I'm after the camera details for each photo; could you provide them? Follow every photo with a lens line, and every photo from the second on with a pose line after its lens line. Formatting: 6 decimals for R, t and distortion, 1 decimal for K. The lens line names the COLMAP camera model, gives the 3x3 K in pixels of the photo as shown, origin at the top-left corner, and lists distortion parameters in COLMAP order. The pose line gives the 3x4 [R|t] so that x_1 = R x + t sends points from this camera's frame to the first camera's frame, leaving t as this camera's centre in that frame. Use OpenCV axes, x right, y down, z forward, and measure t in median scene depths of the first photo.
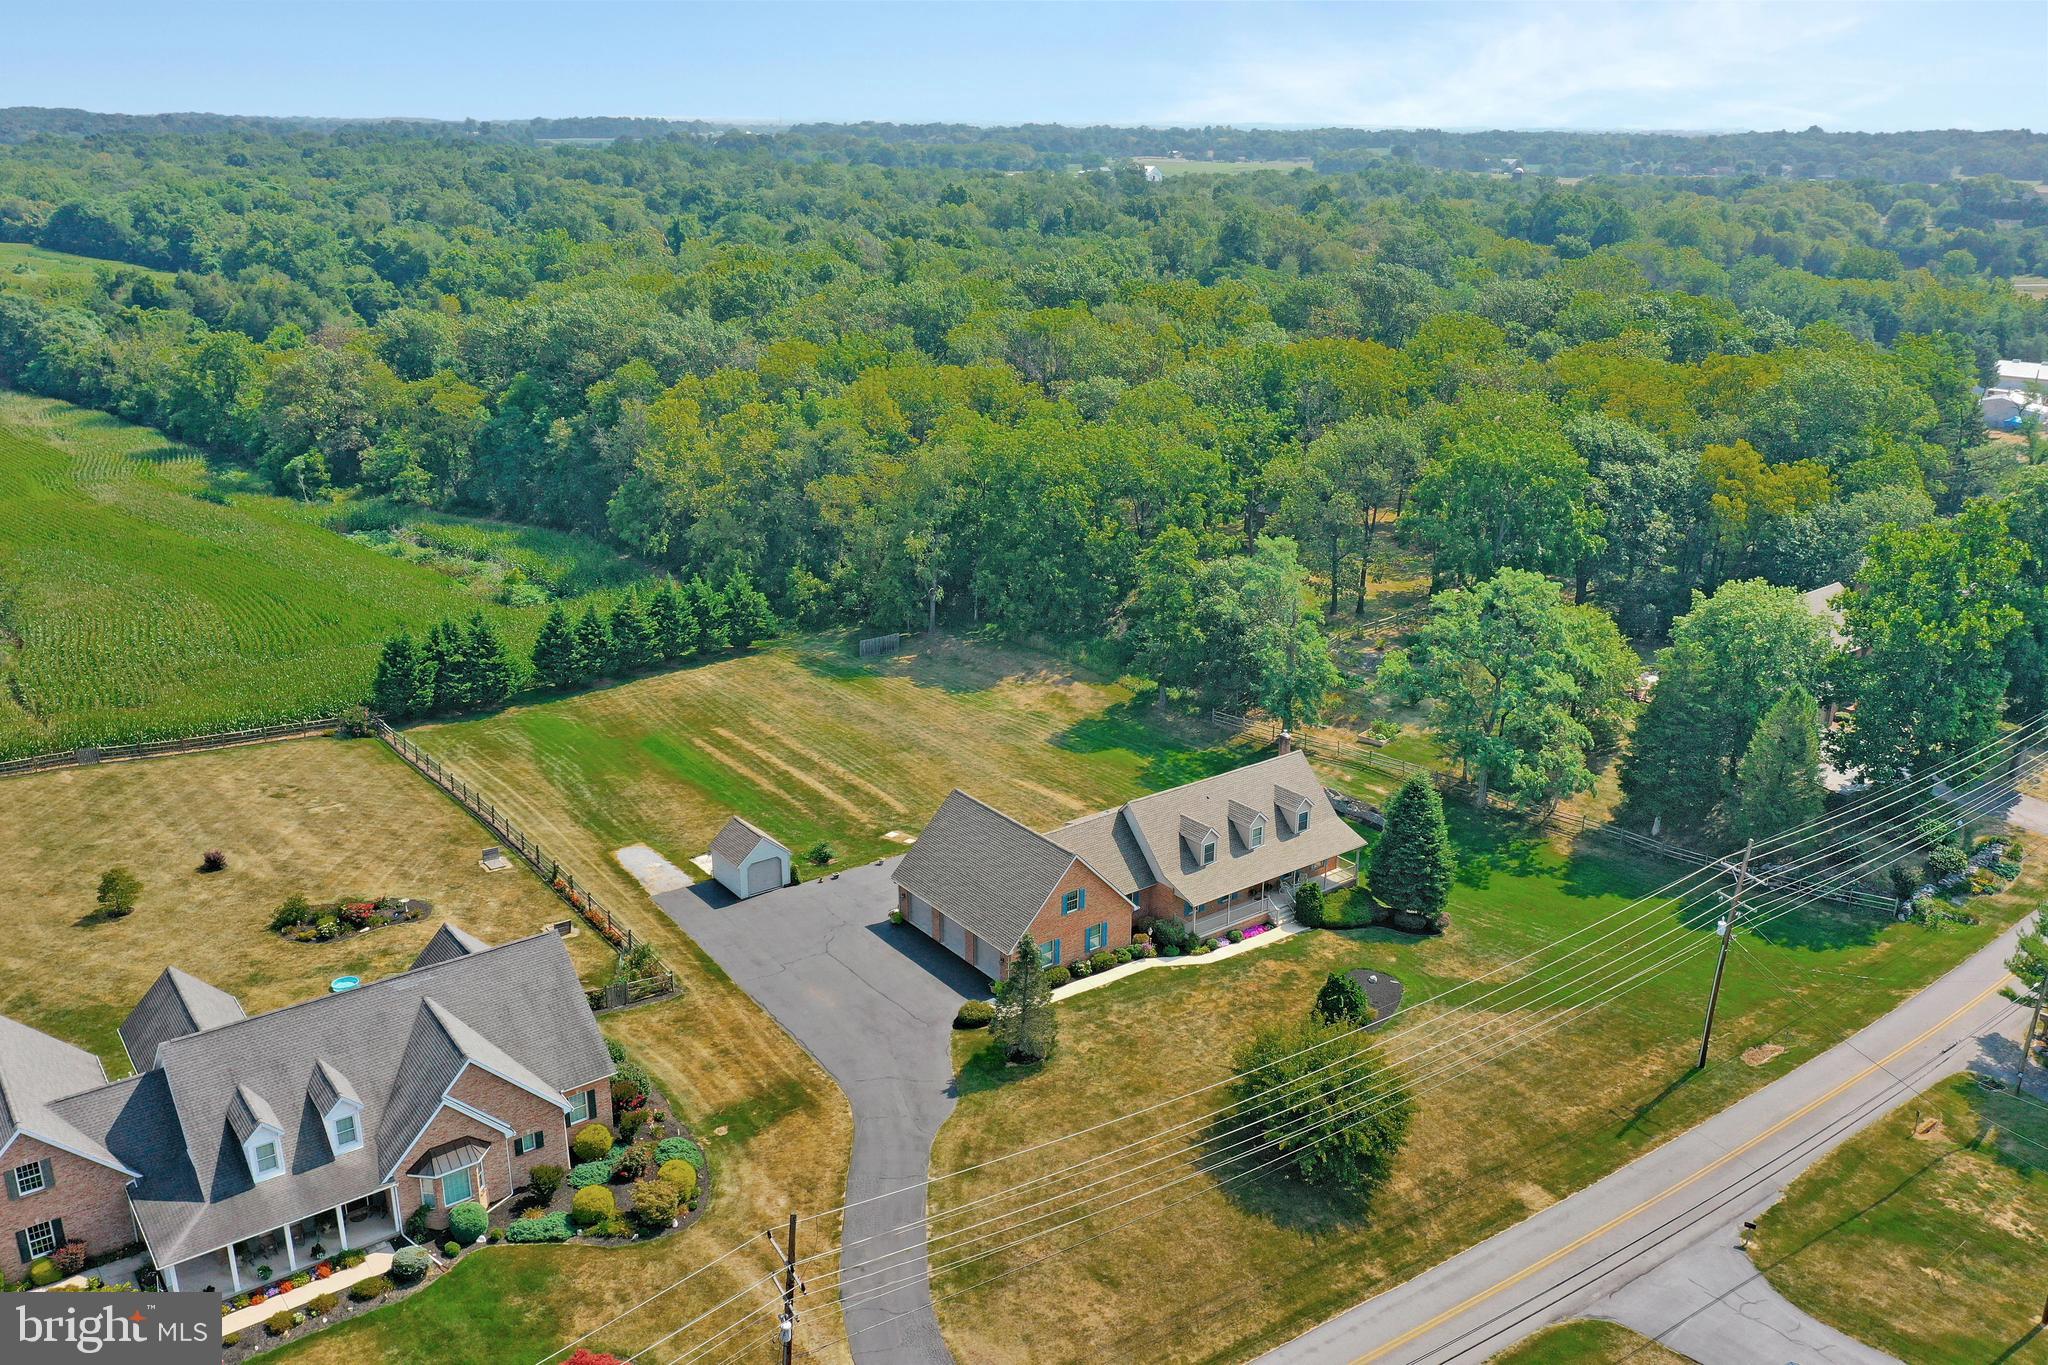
lens RADIAL K [[1633.7, 0, 1023.6], [0, 1633.7, 700.2], [0, 0, 1]] dist [0.013515, -0.005760]
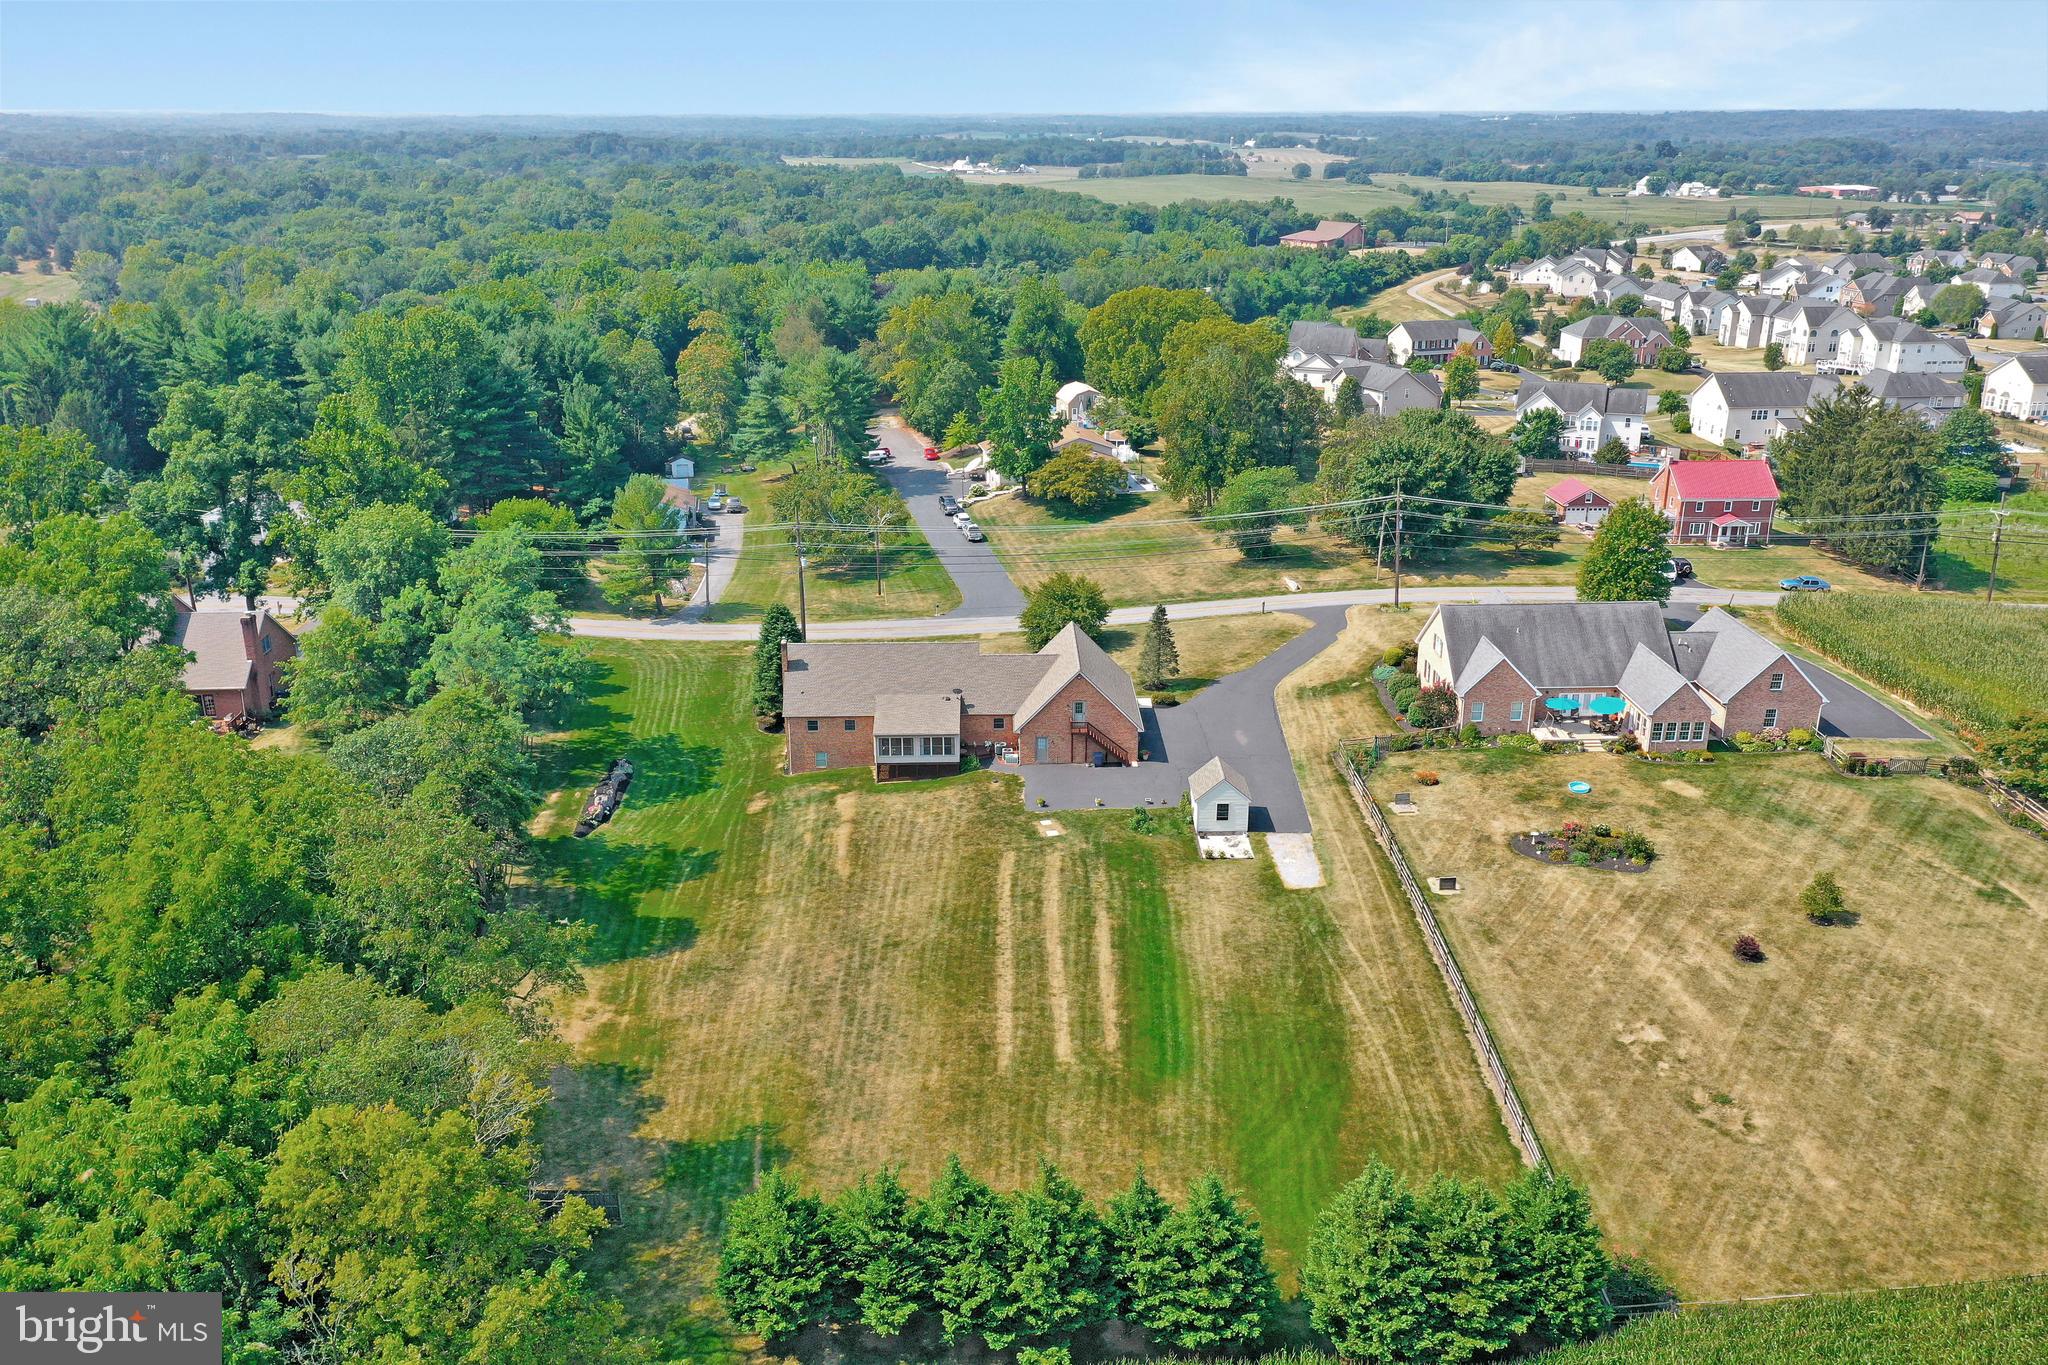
lens RADIAL K [[1633.7, 0, 1046.8], [0, 1633.7, 679.9], [0, 0, 1]] dist [0.013515, -0.005760]
pose [[-0.821130, -0.196102, 0.535994, -0.560755], [0.184688, 0.797295, 0.574640, -0.533675], [-0.540034, 0.570845, -0.618465, 1.487603]]
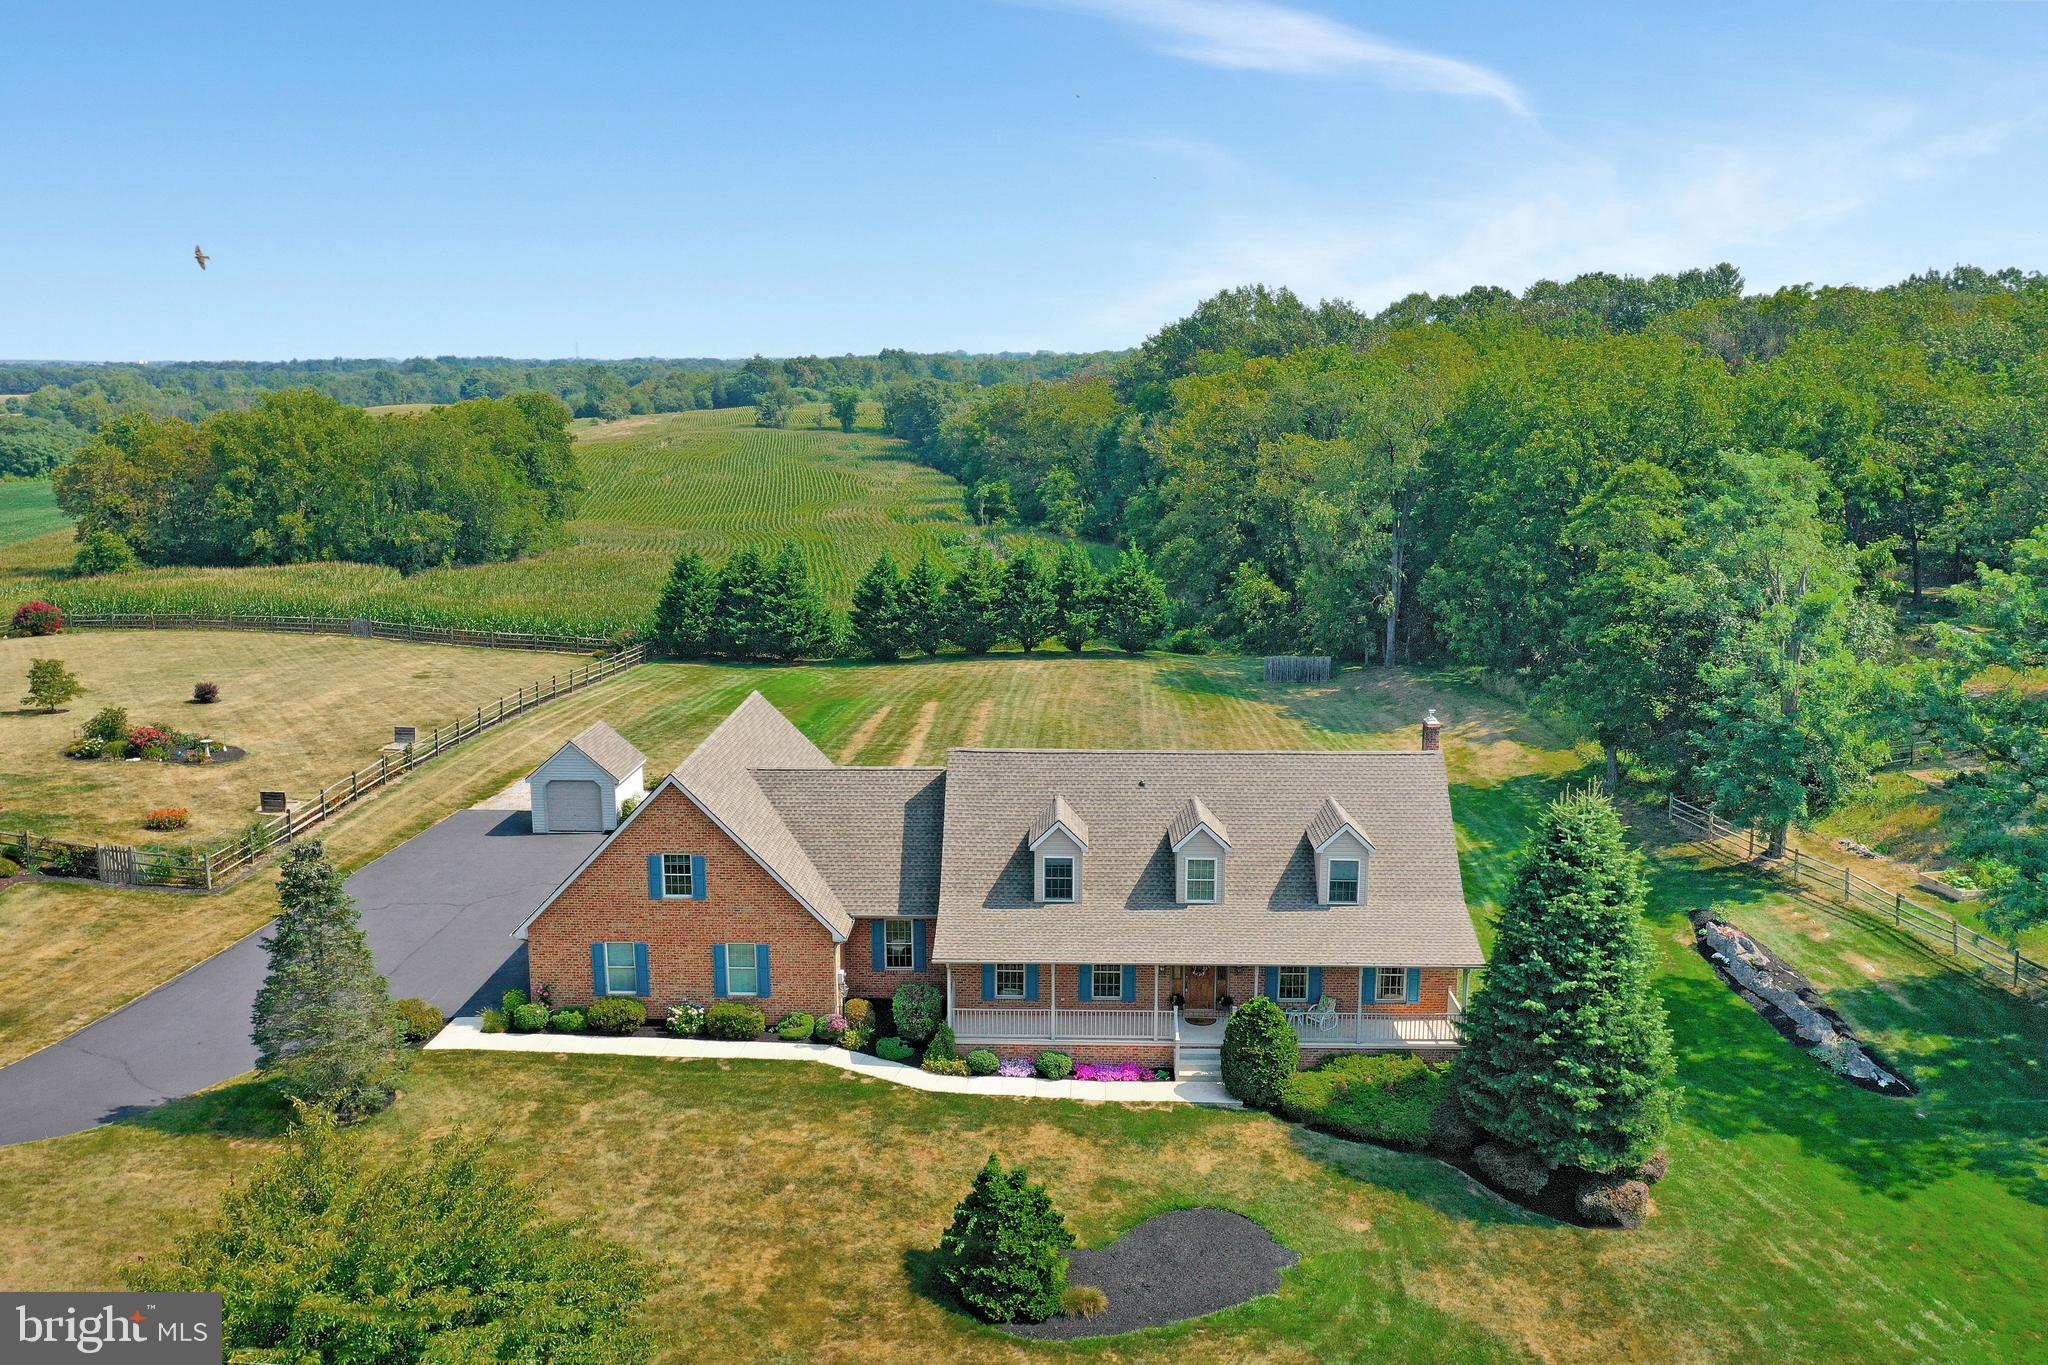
lens RADIAL K [[1633.7, 0, 1029.5], [0, 1633.7, 694.4], [0, 0, 1]] dist [0.013515, -0.005760]
pose [[0.781620, 0.117315, -0.612624, 0.325164], [-0.203535, 0.976364, -0.072712, 0.065062], [0.589614, 0.181523, 0.787023, 0.516060]]
